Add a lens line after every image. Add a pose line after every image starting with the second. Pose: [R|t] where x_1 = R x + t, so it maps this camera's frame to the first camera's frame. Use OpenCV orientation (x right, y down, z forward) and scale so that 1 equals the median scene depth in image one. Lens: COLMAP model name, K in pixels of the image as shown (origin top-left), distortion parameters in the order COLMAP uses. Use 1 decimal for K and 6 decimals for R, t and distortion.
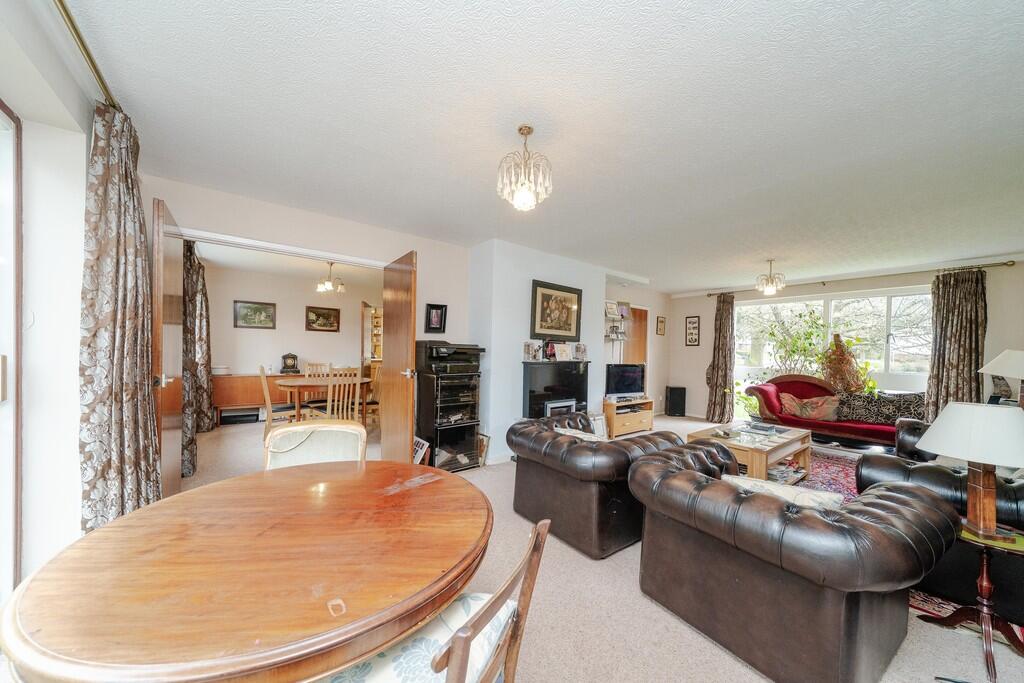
lens RADIAL K [[348.7, 0, 512.0], [0, 348.7, 349.0], [0, 0, 1]] dist [0.000168, 0.000266]
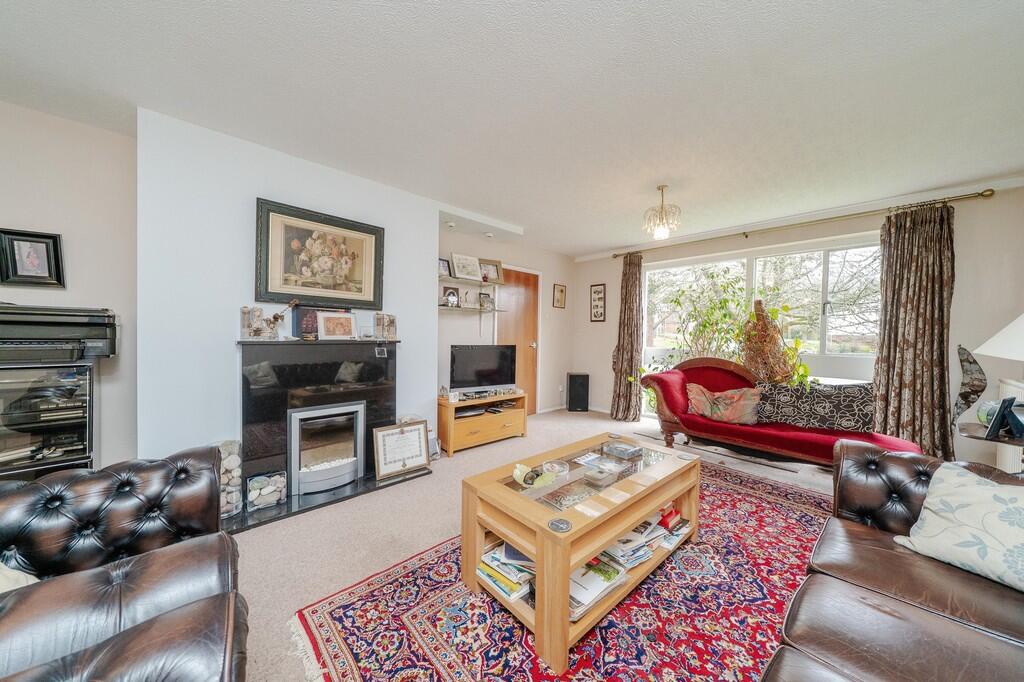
lens RADIAL K [[348.7, 0, 512.1], [0, 348.7, 334.6], [0, 0, 1]] dist [0.000168, 0.000266]
pose [[0.995994, -0.003719, 0.089348, 0.387571], [0.003053, 0.999967, 0.007587, 0.020687], [-0.089373, -0.007283, 0.995972, 0.354627]]
